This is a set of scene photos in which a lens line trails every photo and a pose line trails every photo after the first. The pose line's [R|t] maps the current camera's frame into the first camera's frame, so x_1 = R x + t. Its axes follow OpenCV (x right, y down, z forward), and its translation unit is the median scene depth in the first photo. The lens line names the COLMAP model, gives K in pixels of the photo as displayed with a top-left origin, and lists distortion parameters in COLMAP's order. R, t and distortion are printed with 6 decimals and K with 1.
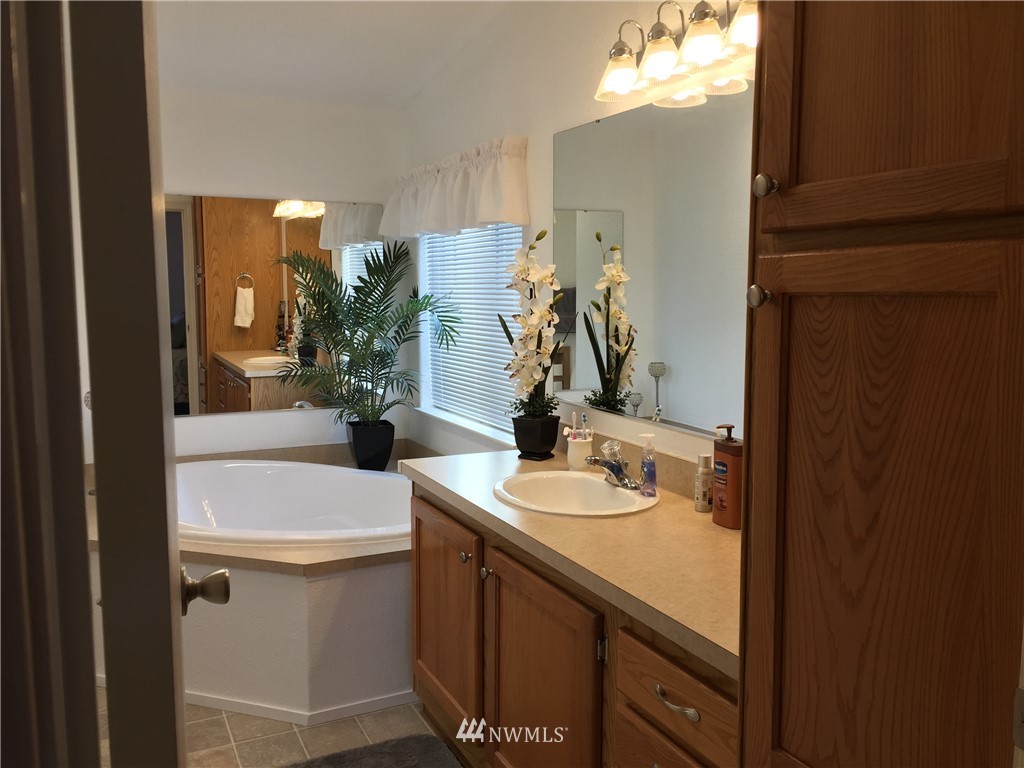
lens RADIAL K [[867.5, 0, 511.3], [0, 867.5, 382.6], [0, 0, 1]] dist [0.106644, 0.006629]
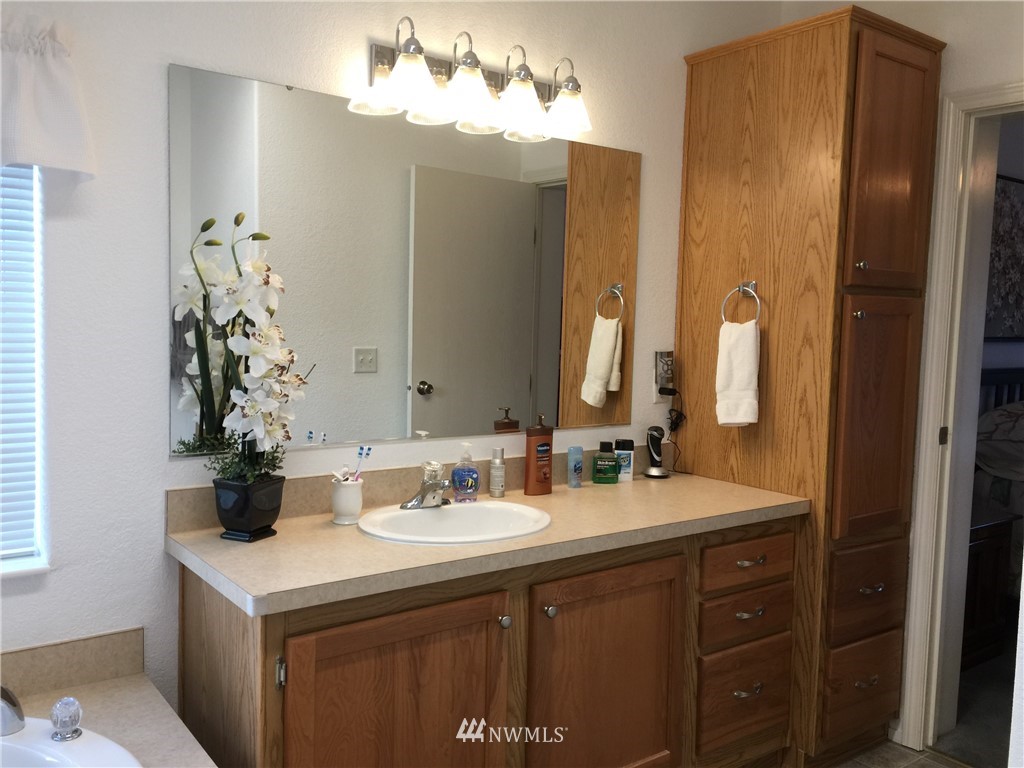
lens RADIAL K [[867.5, 0, 511.3], [0, 867.5, 383.6], [0, 0, 1]] dist [0.106644, 0.006629]
pose [[-0.237009, -0.112121, 0.965016, -0.913614], [0.072455, 0.988512, 0.132646, -0.156548], [-0.968802, 0.101358, -0.226163, 1.307781]]
